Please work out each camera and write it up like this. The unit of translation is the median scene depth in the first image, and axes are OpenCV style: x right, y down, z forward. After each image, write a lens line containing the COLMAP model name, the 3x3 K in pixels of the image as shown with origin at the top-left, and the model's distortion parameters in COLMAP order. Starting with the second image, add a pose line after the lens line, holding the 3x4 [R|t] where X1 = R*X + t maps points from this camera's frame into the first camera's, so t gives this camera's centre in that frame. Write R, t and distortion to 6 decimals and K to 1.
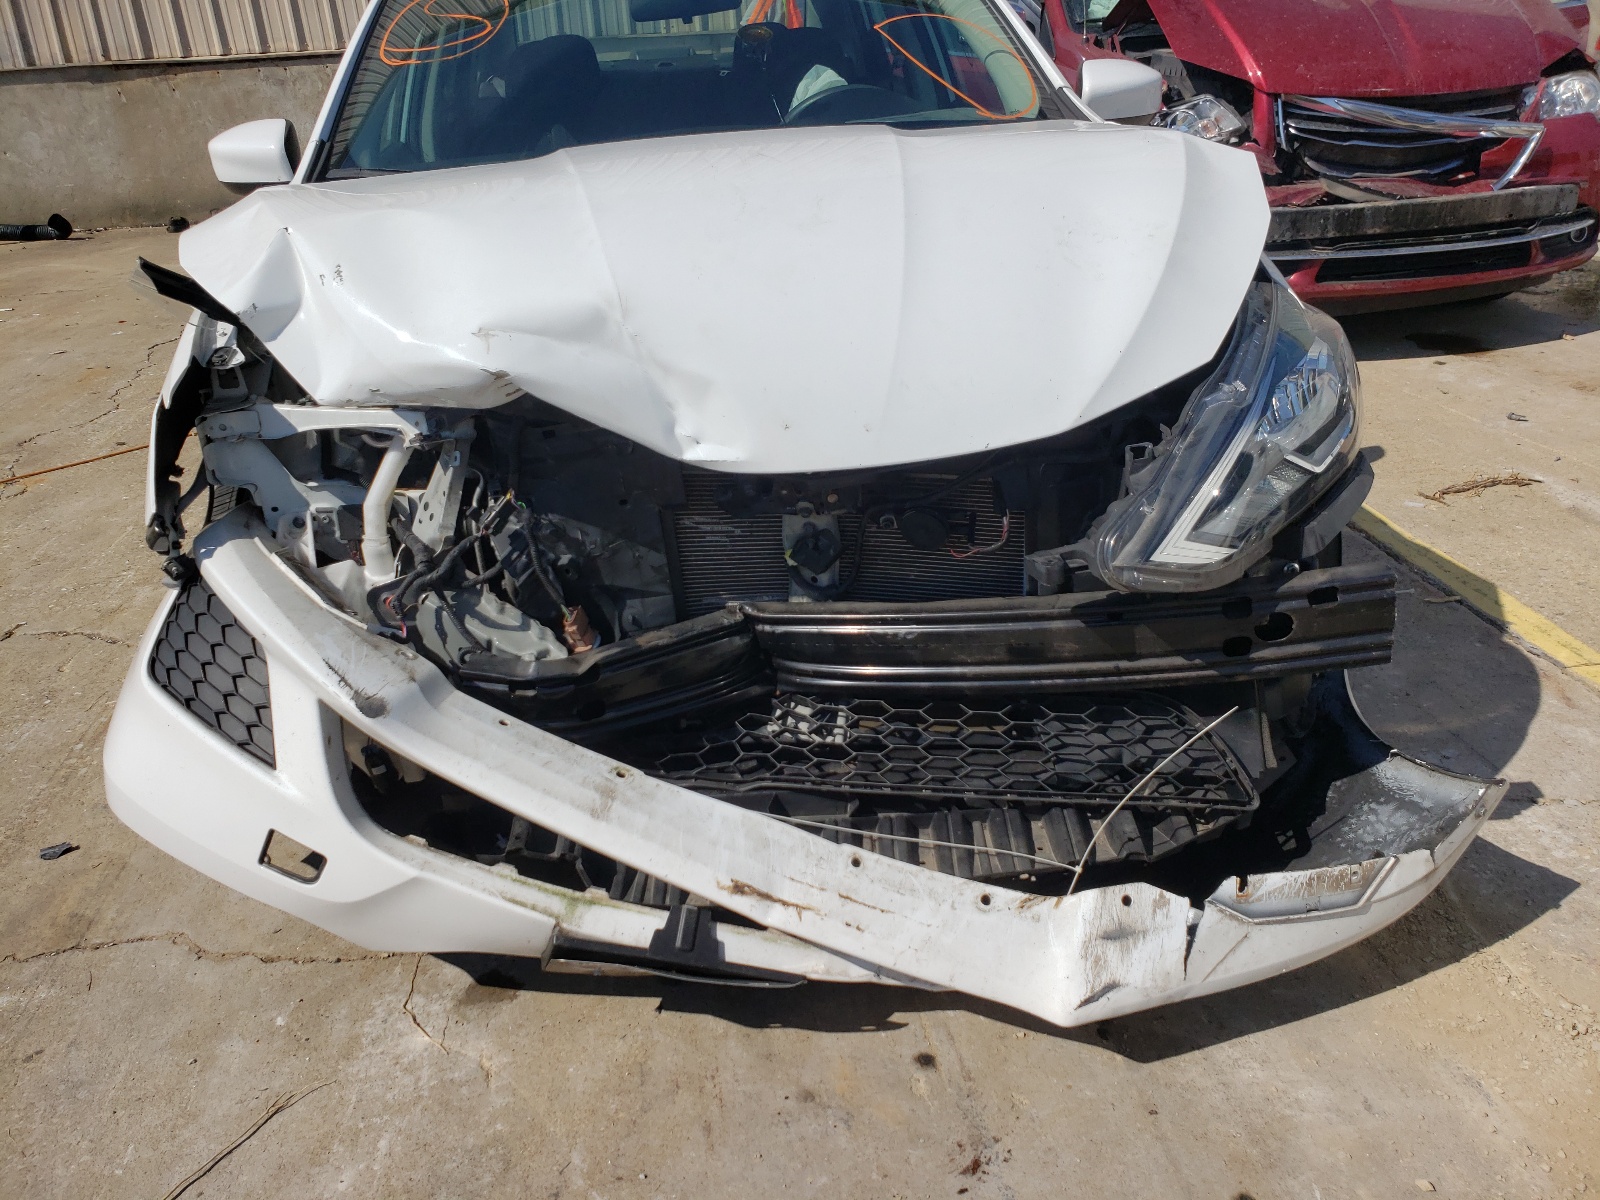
lens RADIAL K [[1241.5, 0, 724.0], [0, 1241.5, 623.5], [0, 0, 1]] dist [0.135541, -0.196993]
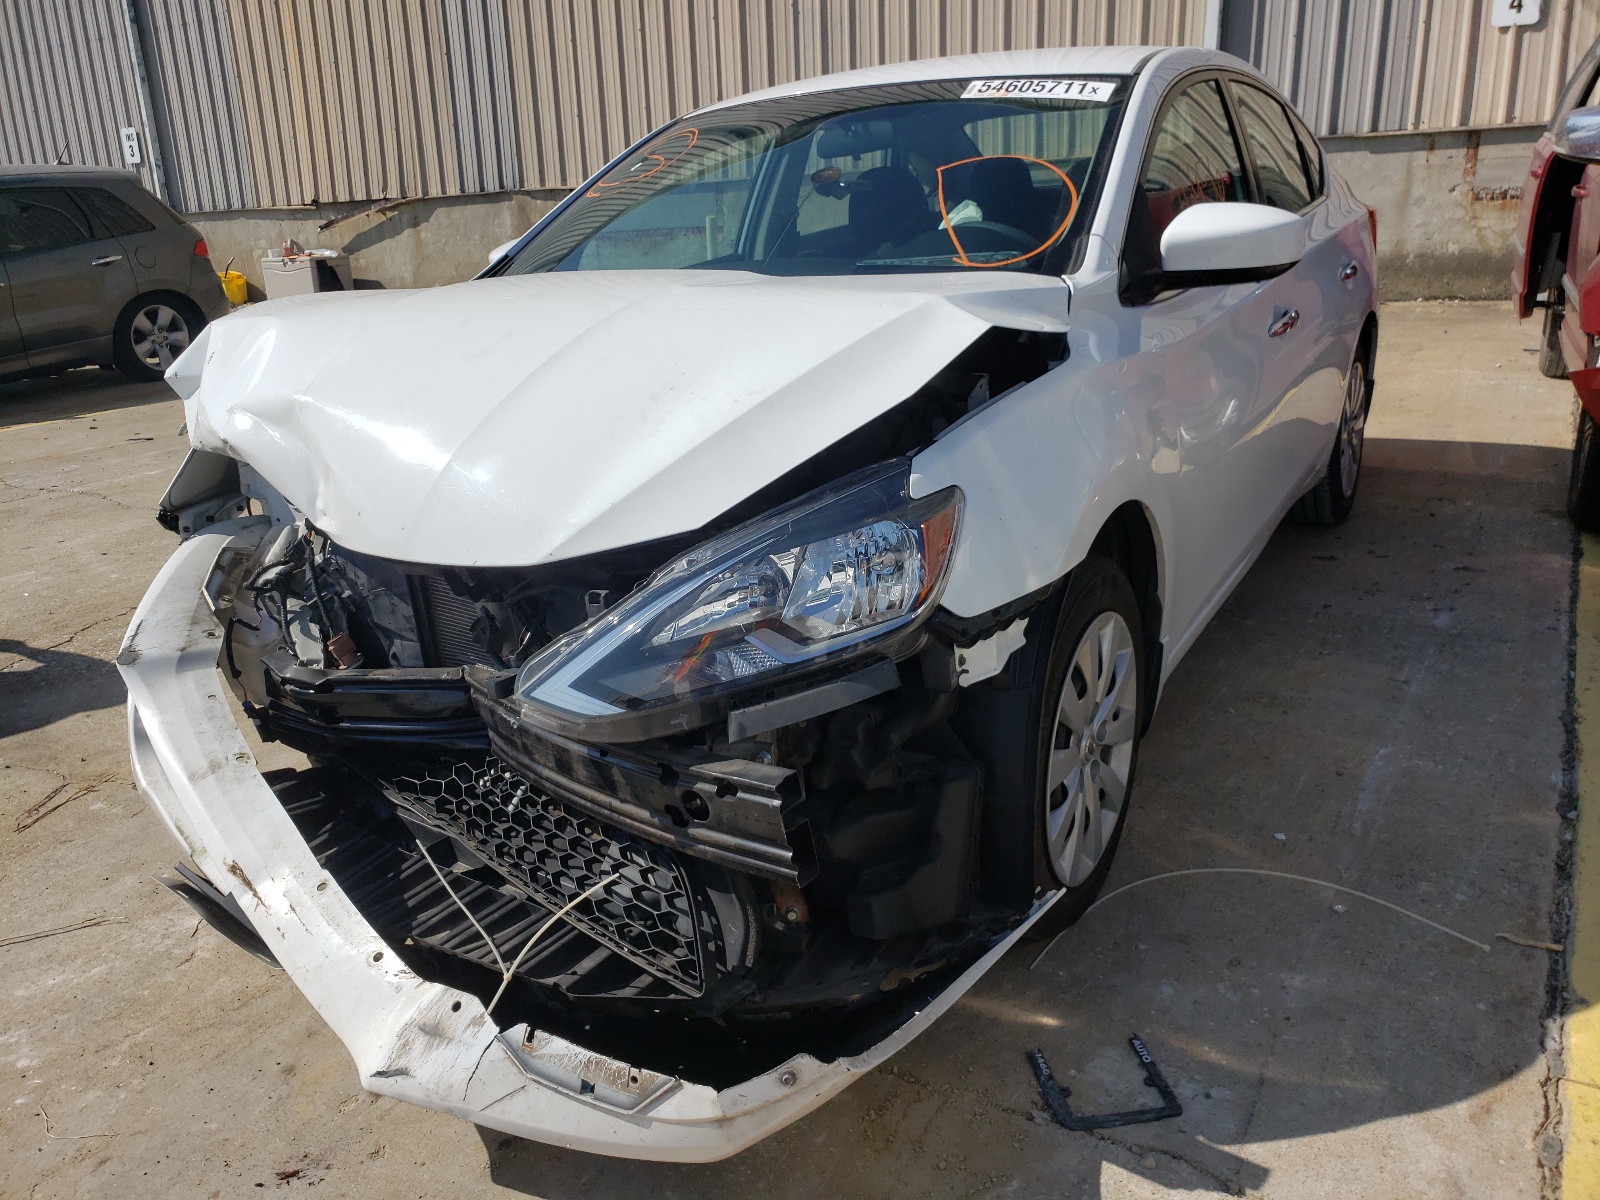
lens RADIAL K [[1251.1, 0, 800.0], [0, 1251.1, 600.0], [0, 0, 1]] dist [-0.003977, 0.059330]
pose [[0.776907, 0.206905, -0.594647, 1.037066], [-0.246978, 0.968913, 0.014452, -0.186416], [0.579152, 0.135637, 0.803857, 0.260465]]
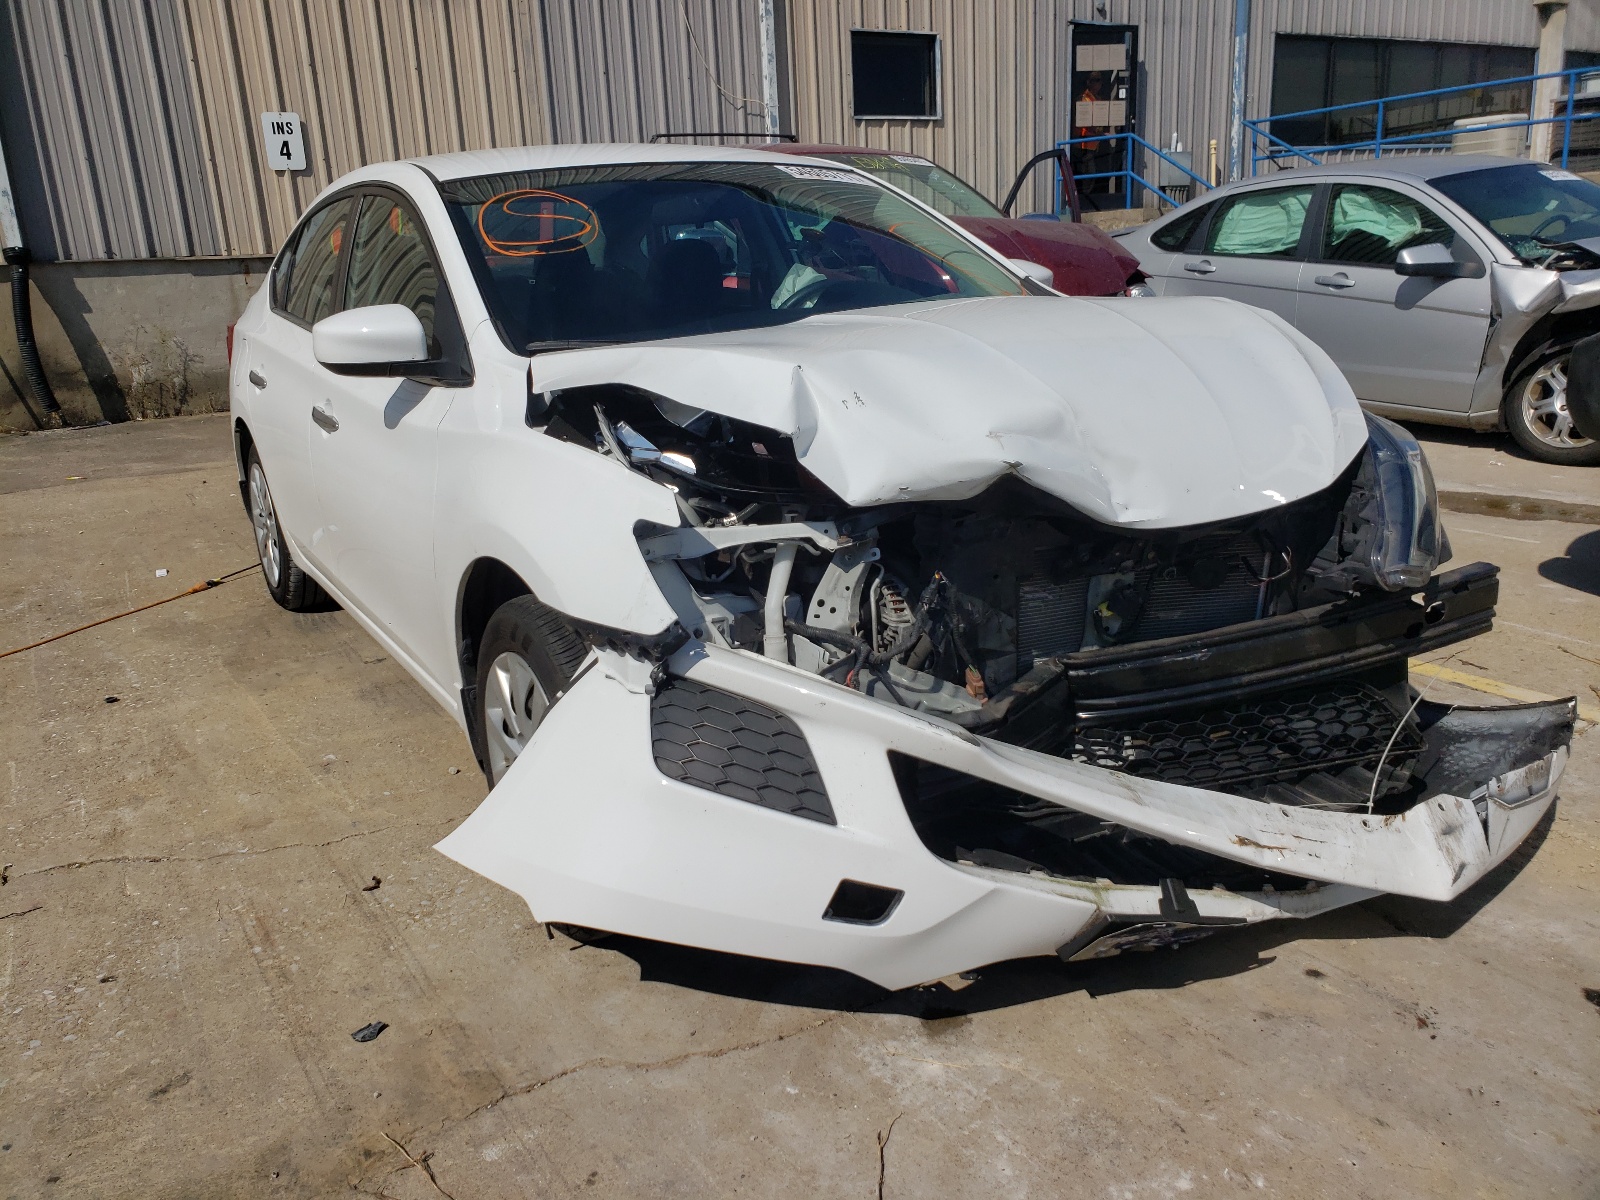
lens RADIAL K [[1251.1, 0, 800.0], [0, 1251.1, 600.0], [0, 0, 1]] dist [-0.003977, 0.059330]
pose [[0.918621, -0.101427, 0.381901, -0.790992], [0.164588, 0.976878, -0.136455, 0.065433], [-0.359230, 0.188207, 0.914074, -0.050136]]
